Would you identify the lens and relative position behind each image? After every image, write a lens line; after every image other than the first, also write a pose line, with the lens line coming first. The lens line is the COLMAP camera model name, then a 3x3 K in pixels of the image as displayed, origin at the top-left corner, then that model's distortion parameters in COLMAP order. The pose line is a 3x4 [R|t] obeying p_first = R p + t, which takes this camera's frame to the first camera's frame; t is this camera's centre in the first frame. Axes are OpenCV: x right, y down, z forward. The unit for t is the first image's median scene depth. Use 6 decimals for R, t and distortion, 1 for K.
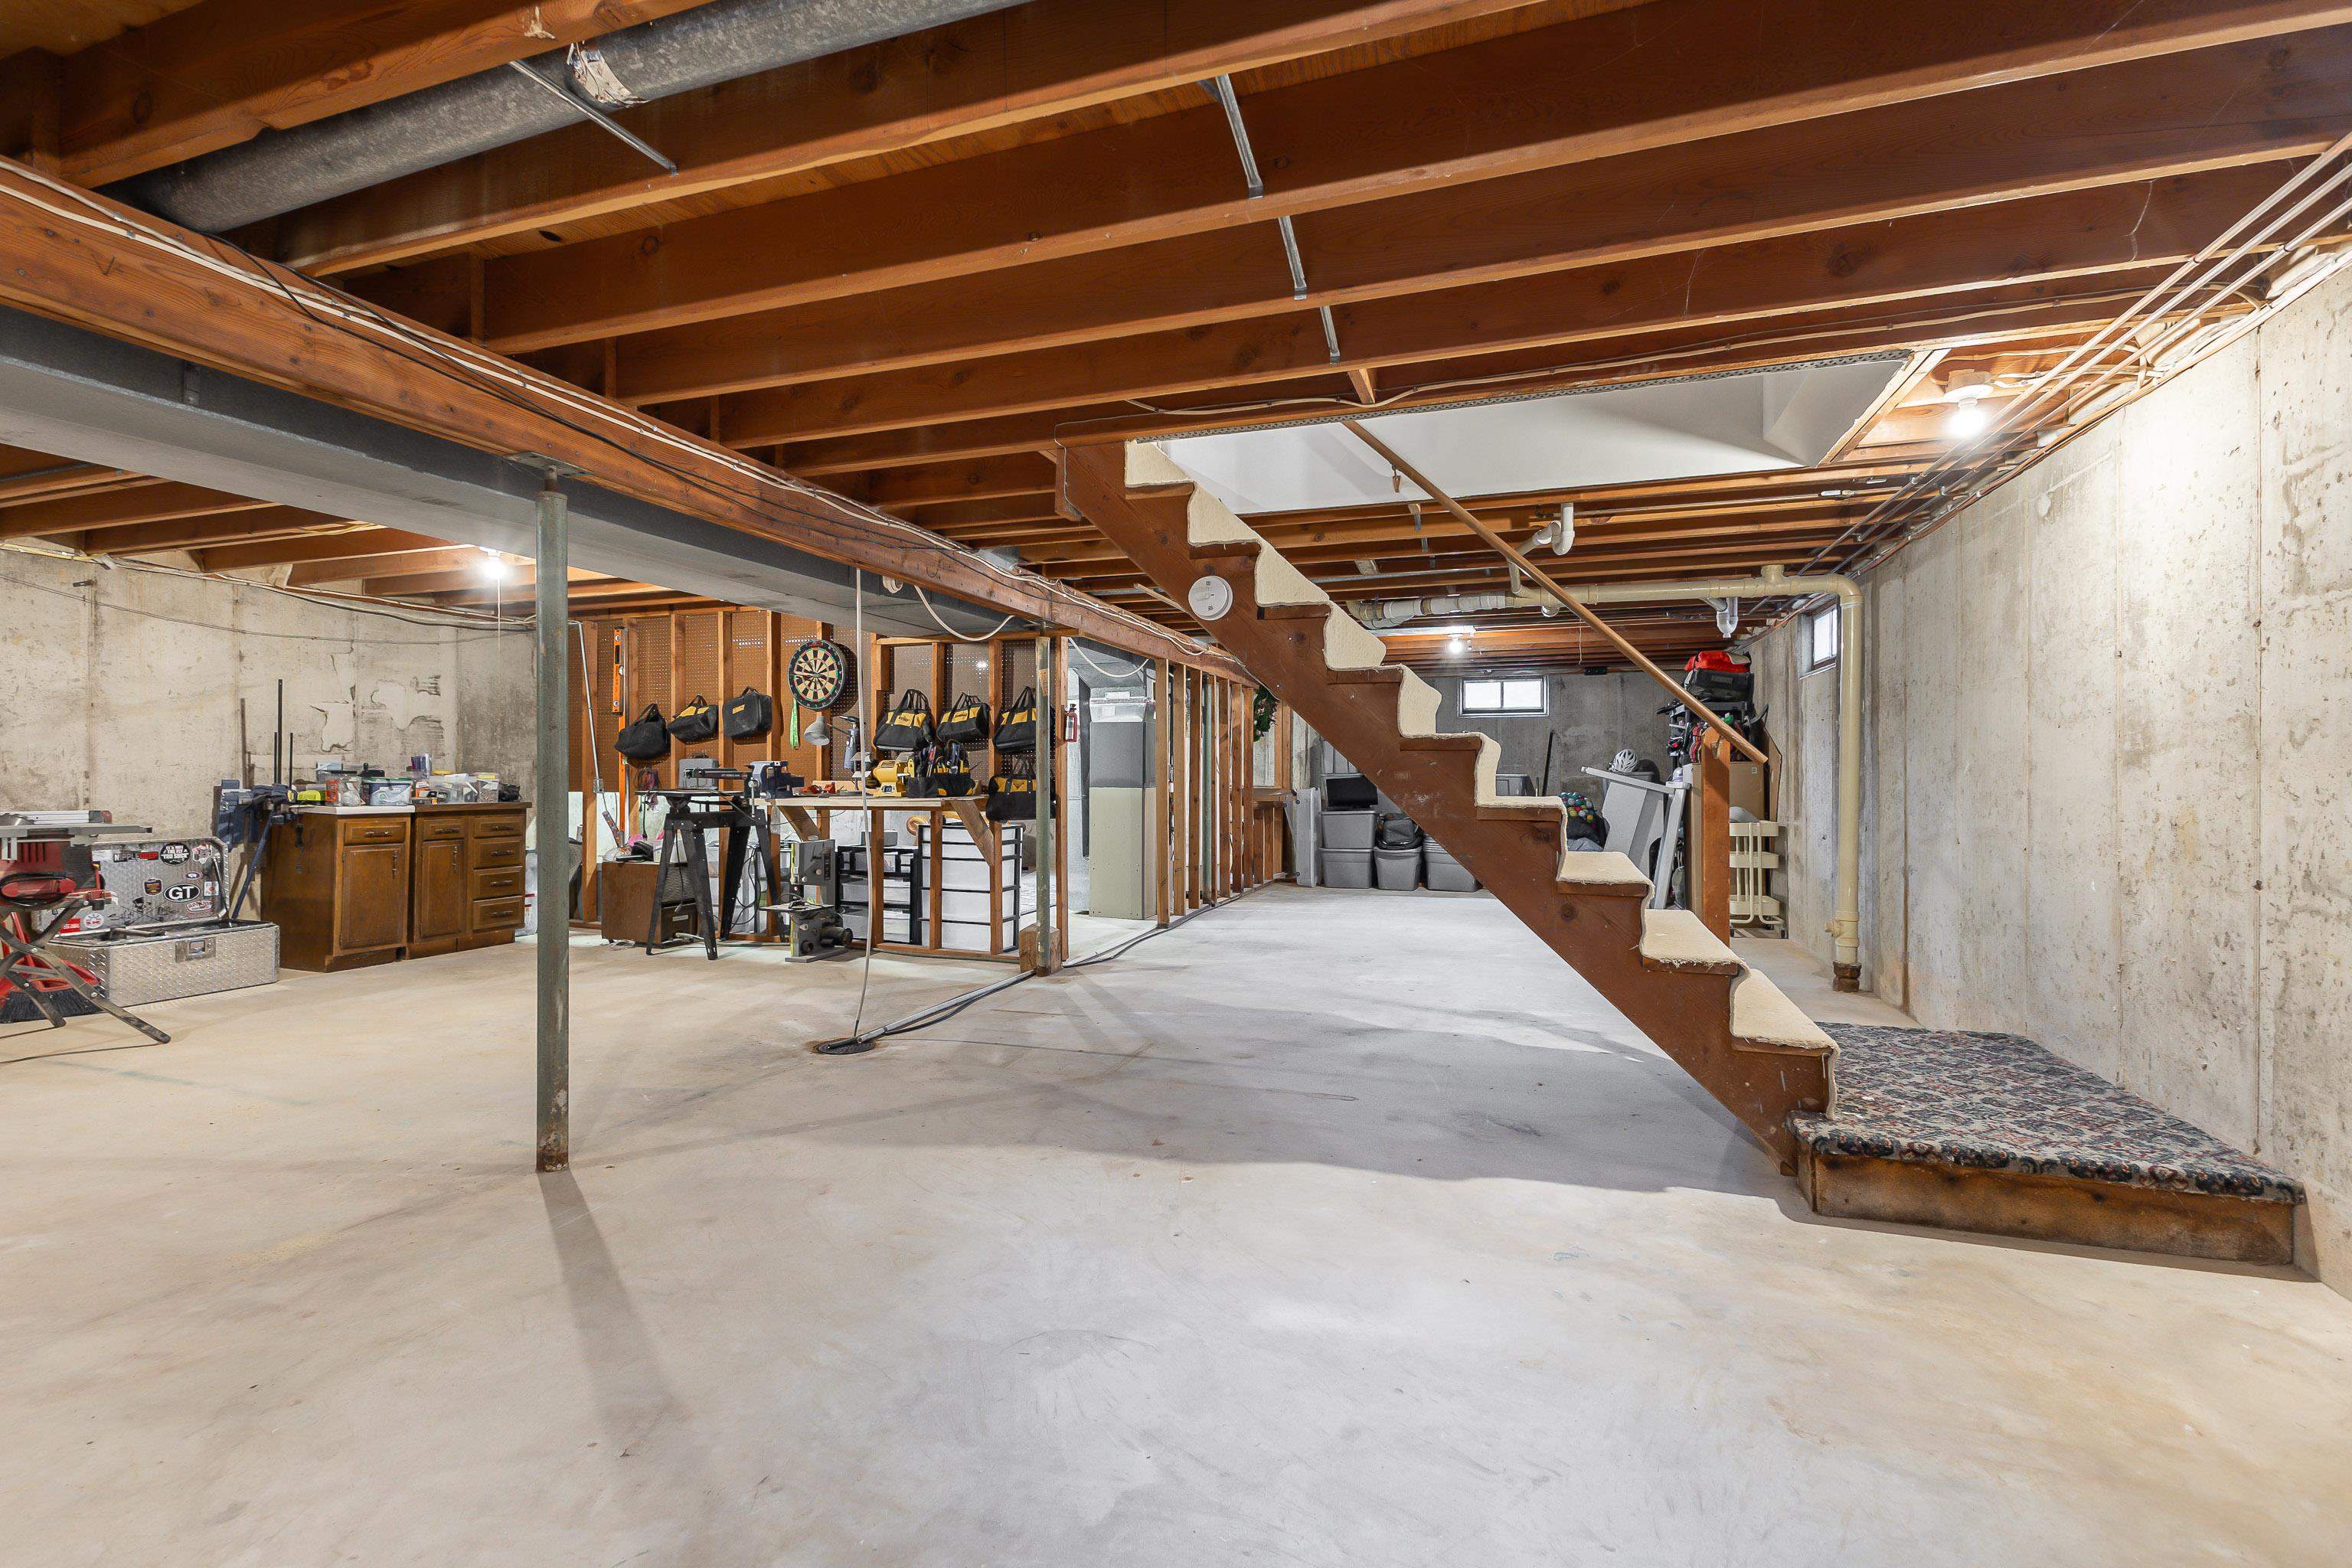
lens RADIAL K [[1039.9, 0, 1173.2], [0, 1039.9, 779.4], [0, 0, 1]] dist [0.014638, -0.005260]
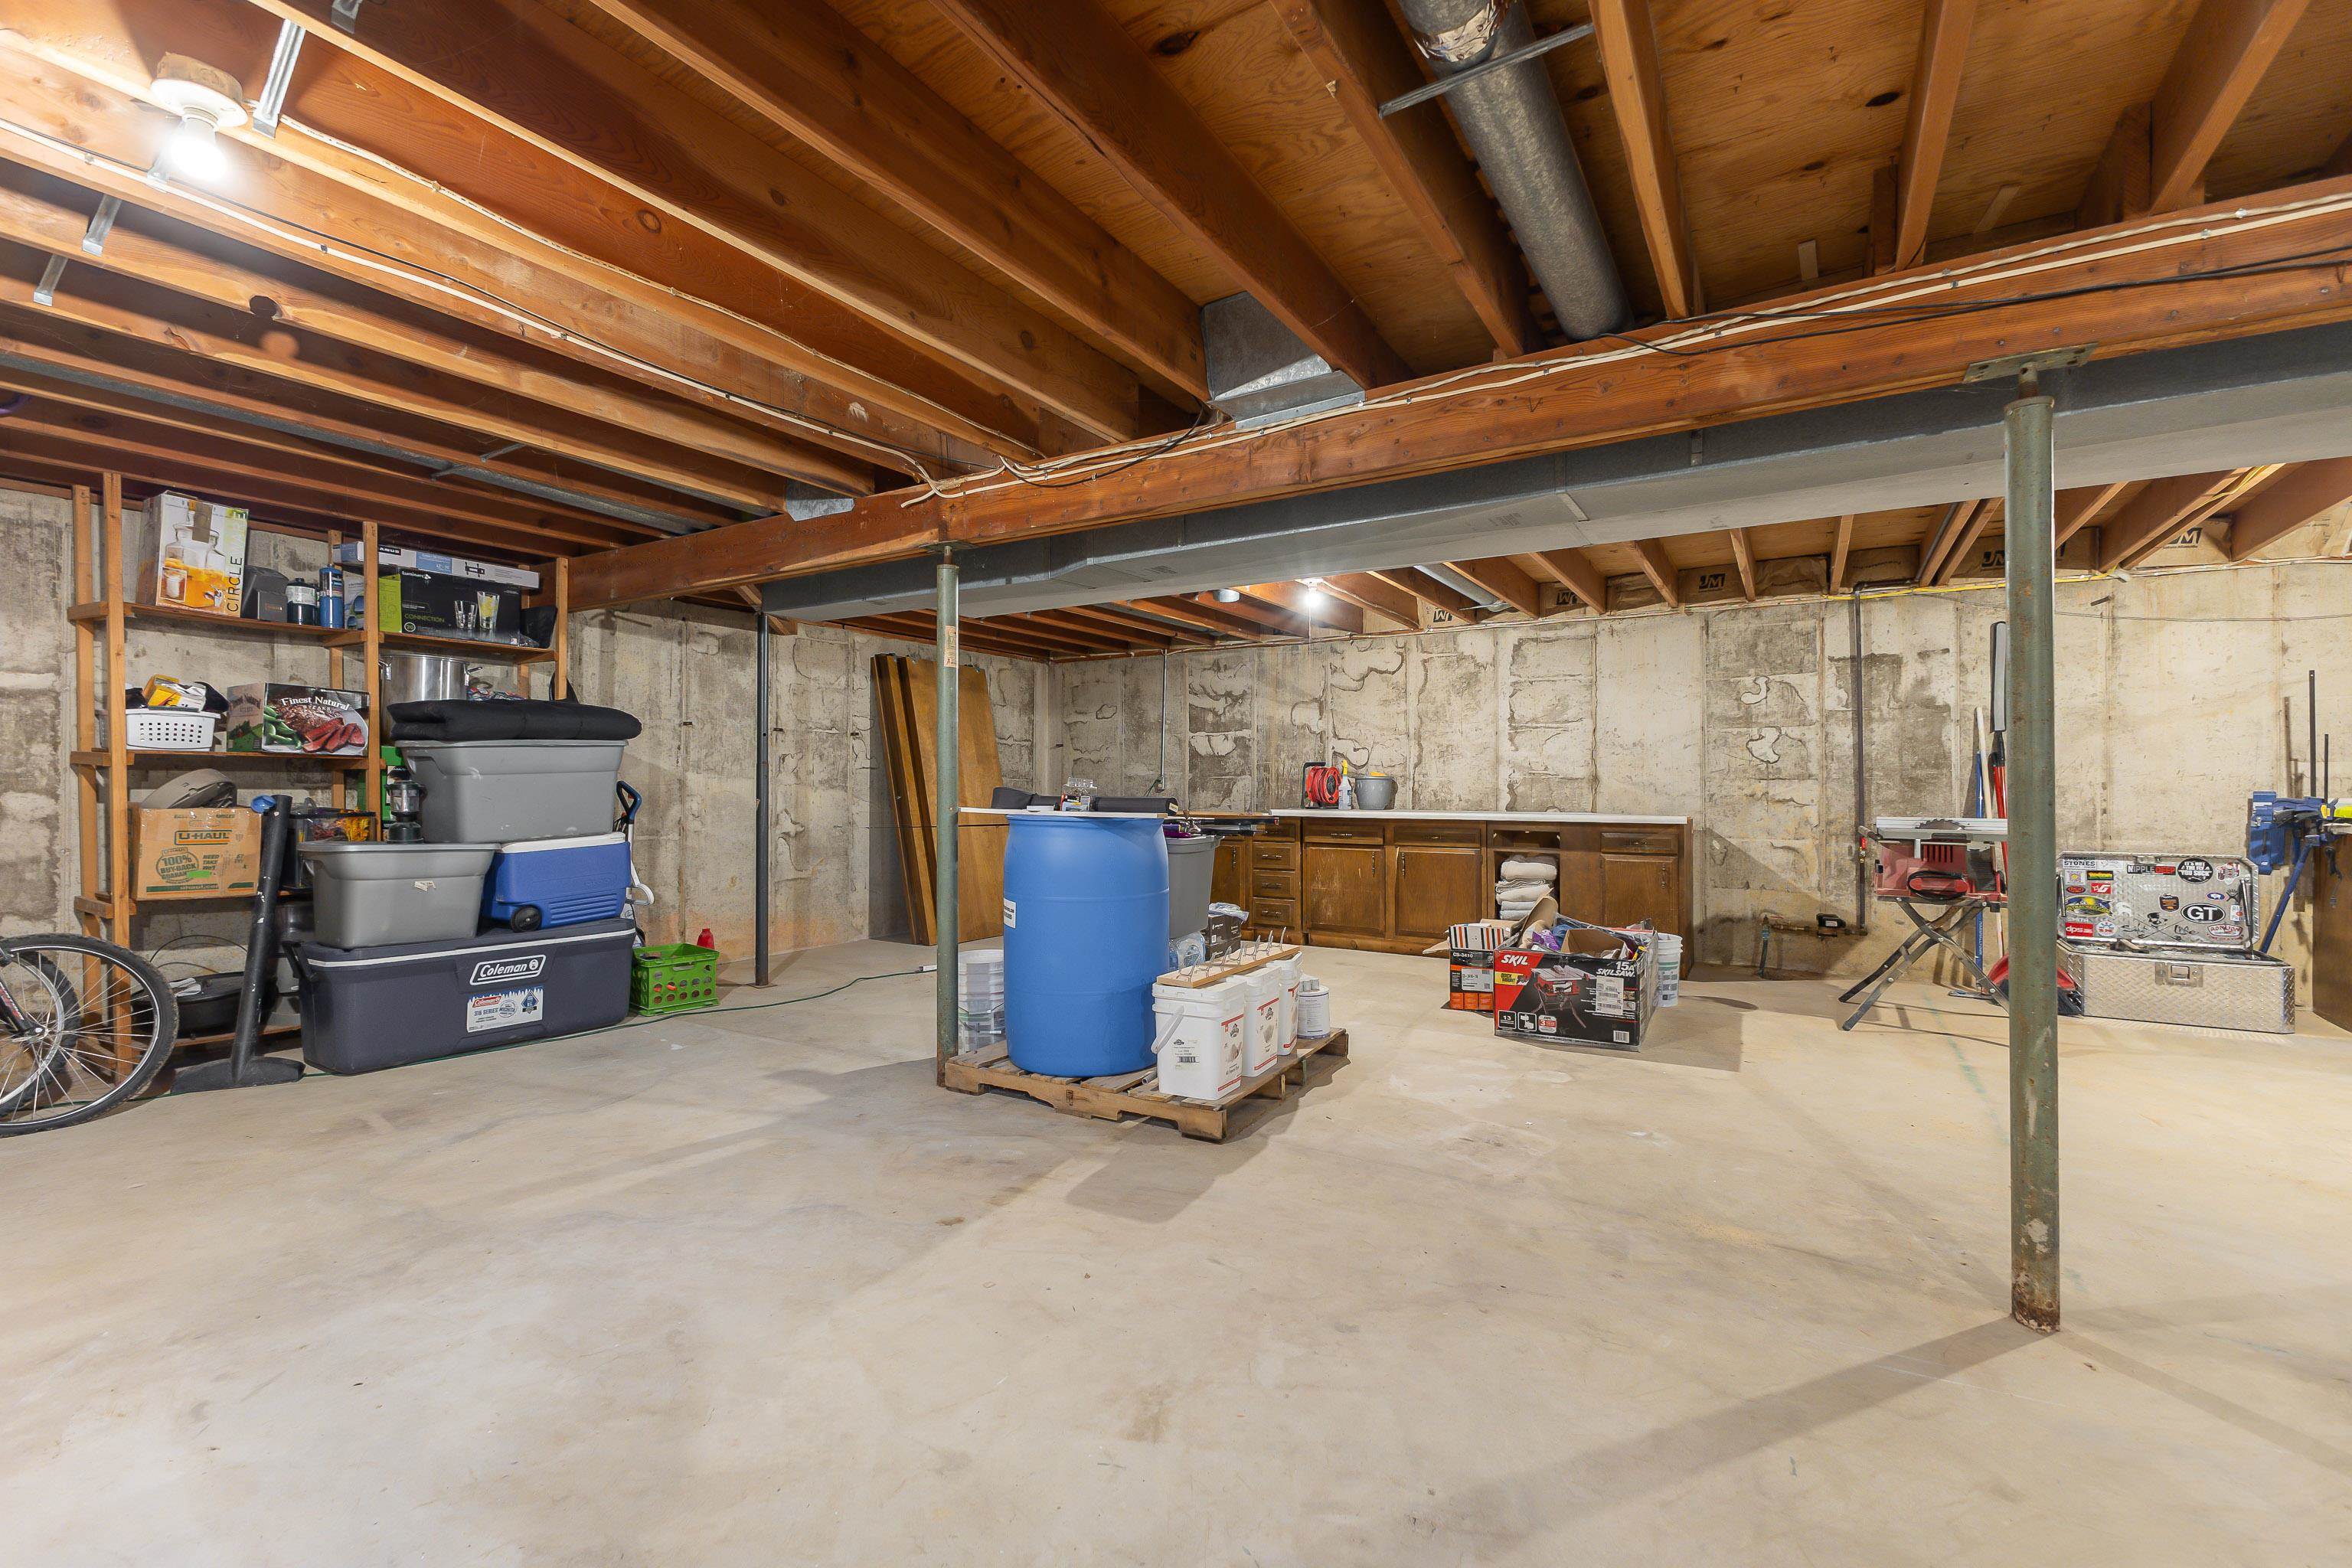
lens RADIAL K [[1039.9, 0, 1218.7], [0, 1039.9, 776.8], [0, 0, 1]] dist [0.014638, -0.005260]
pose [[-0.211287, -0.011120, -0.977361, 0.137140], [-0.003848, 0.999937, -0.010545, 0.000695], [0.977416, 0.001533, -0.211316, 0.334652]]
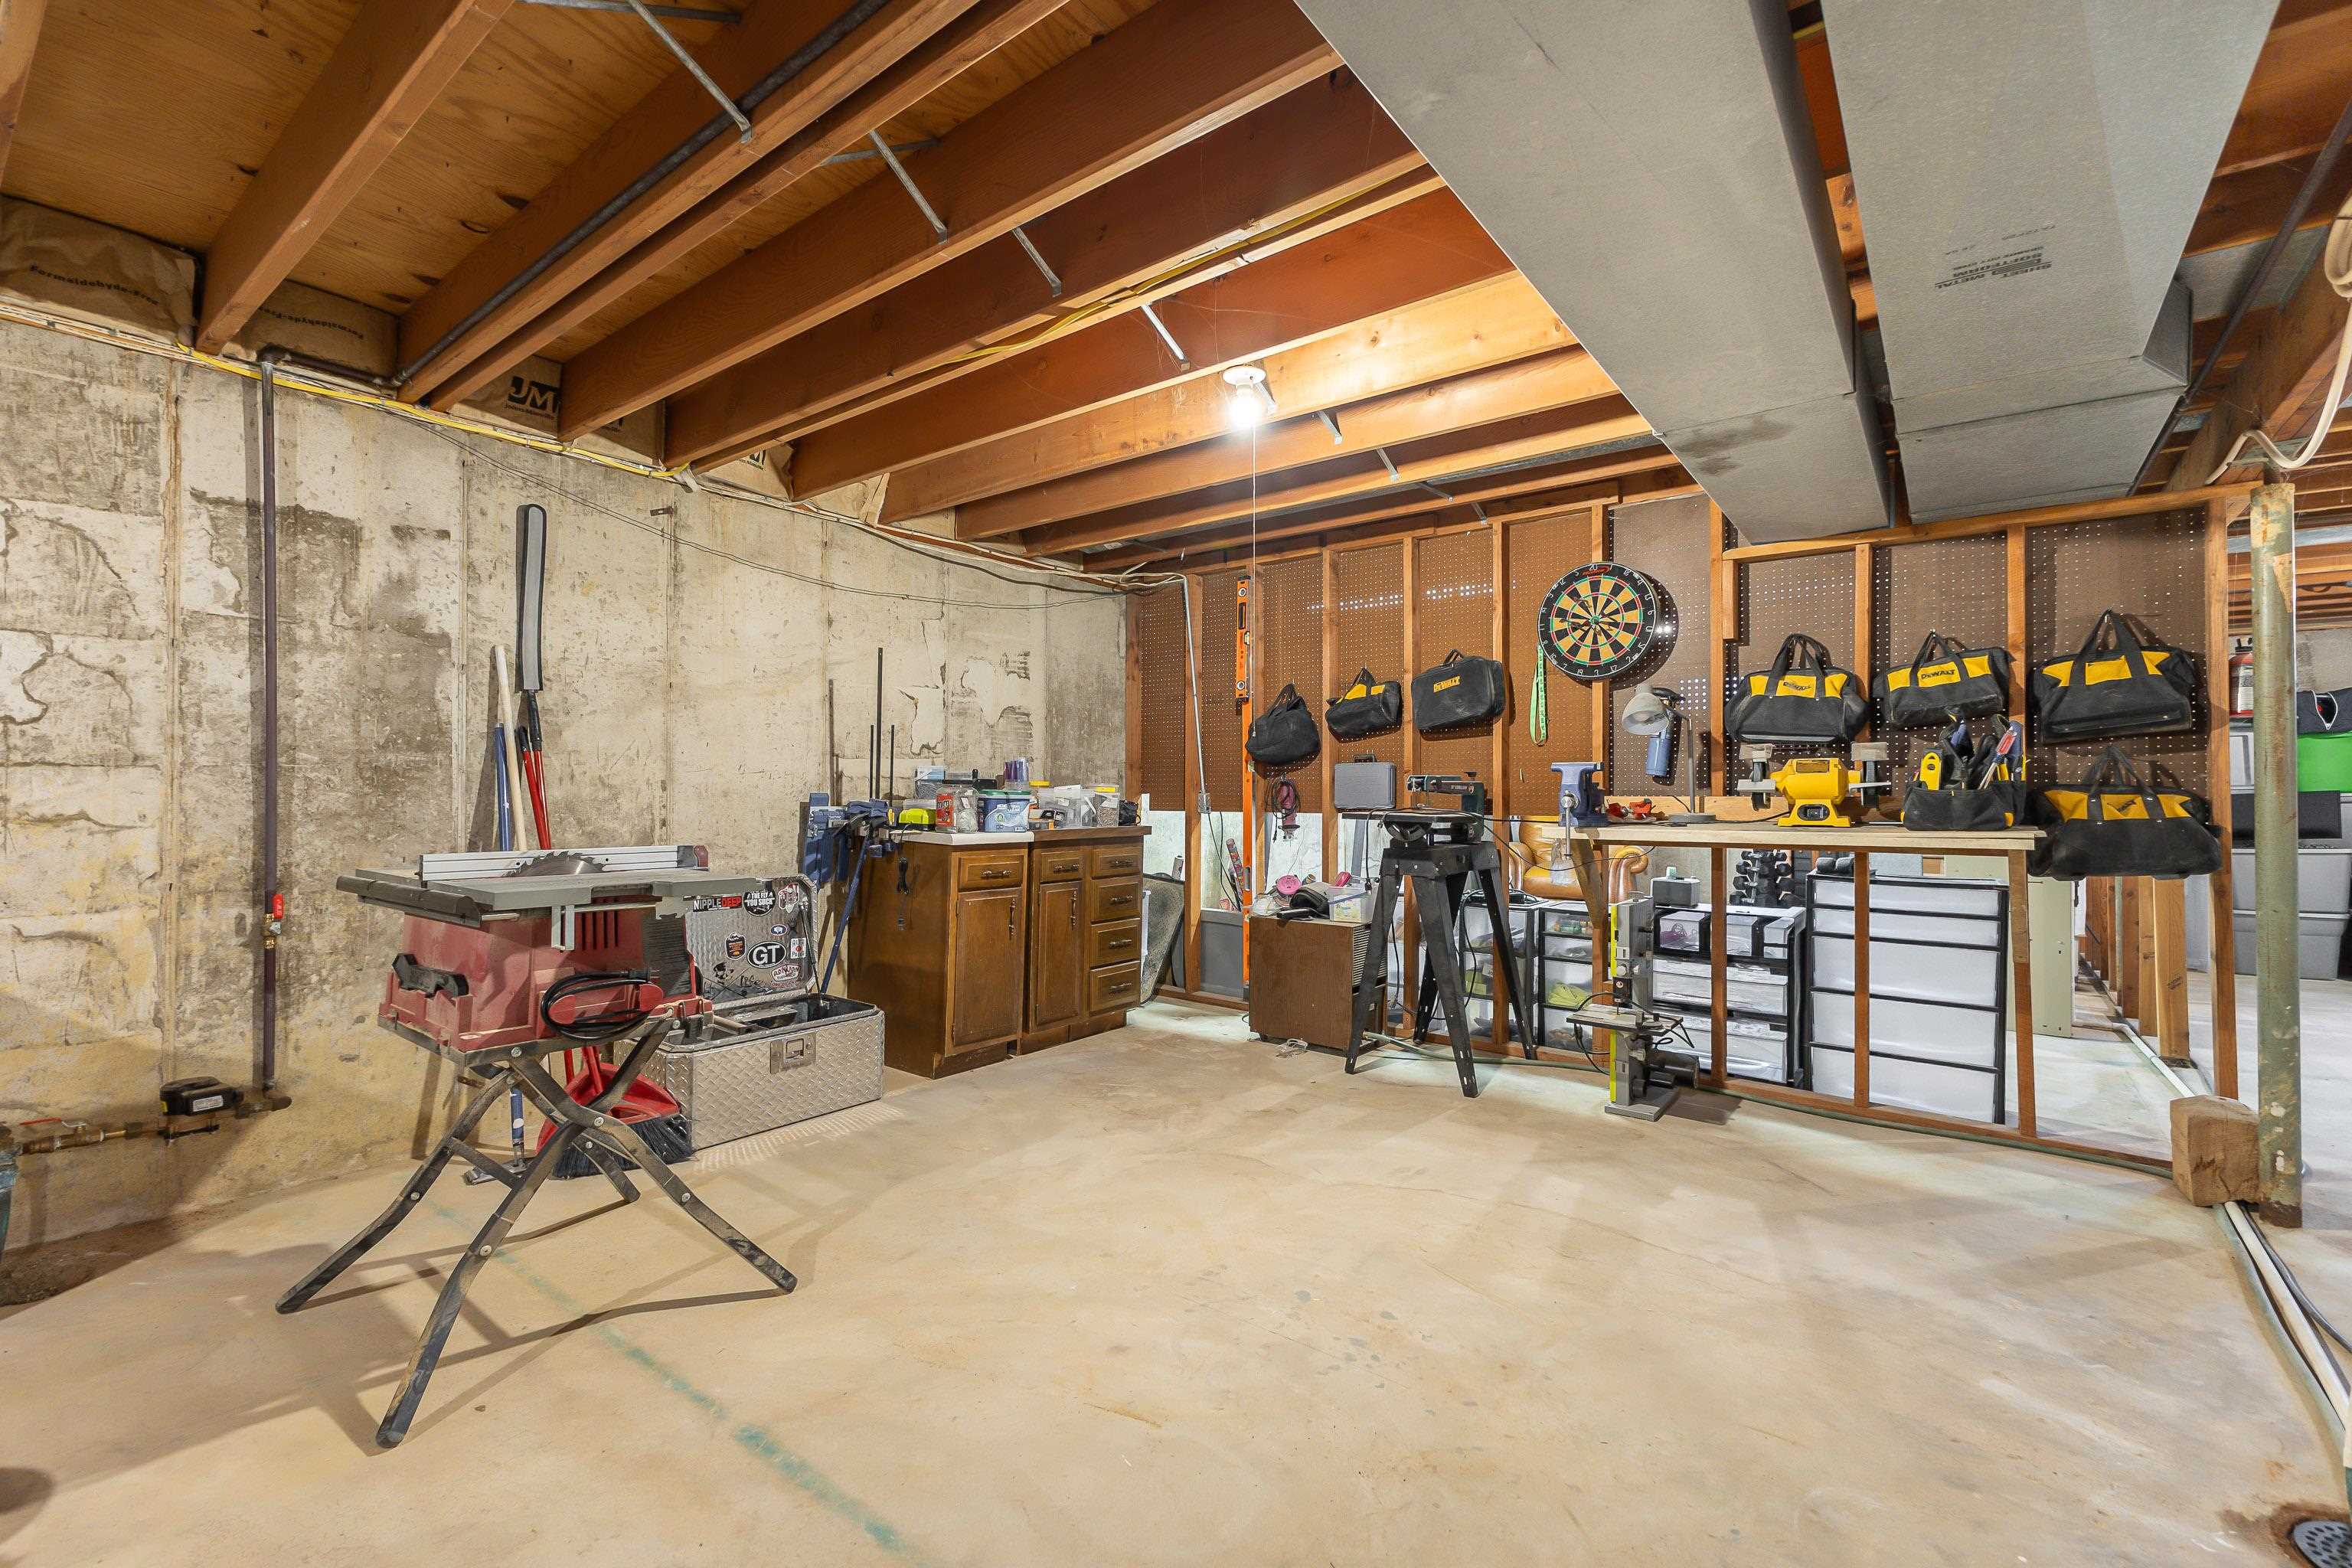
lens RADIAL K [[1039.9, 0, 1177.0], [0, 1039.9, 780.9], [0, 0, 1]] dist [0.014638, -0.005260]
pose [[0.947025, -0.002880, -0.321148, -0.445187], [-0.001566, 0.999907, -0.013584, 0.001265], [0.321157, 0.013368, 0.946932, 0.412521]]
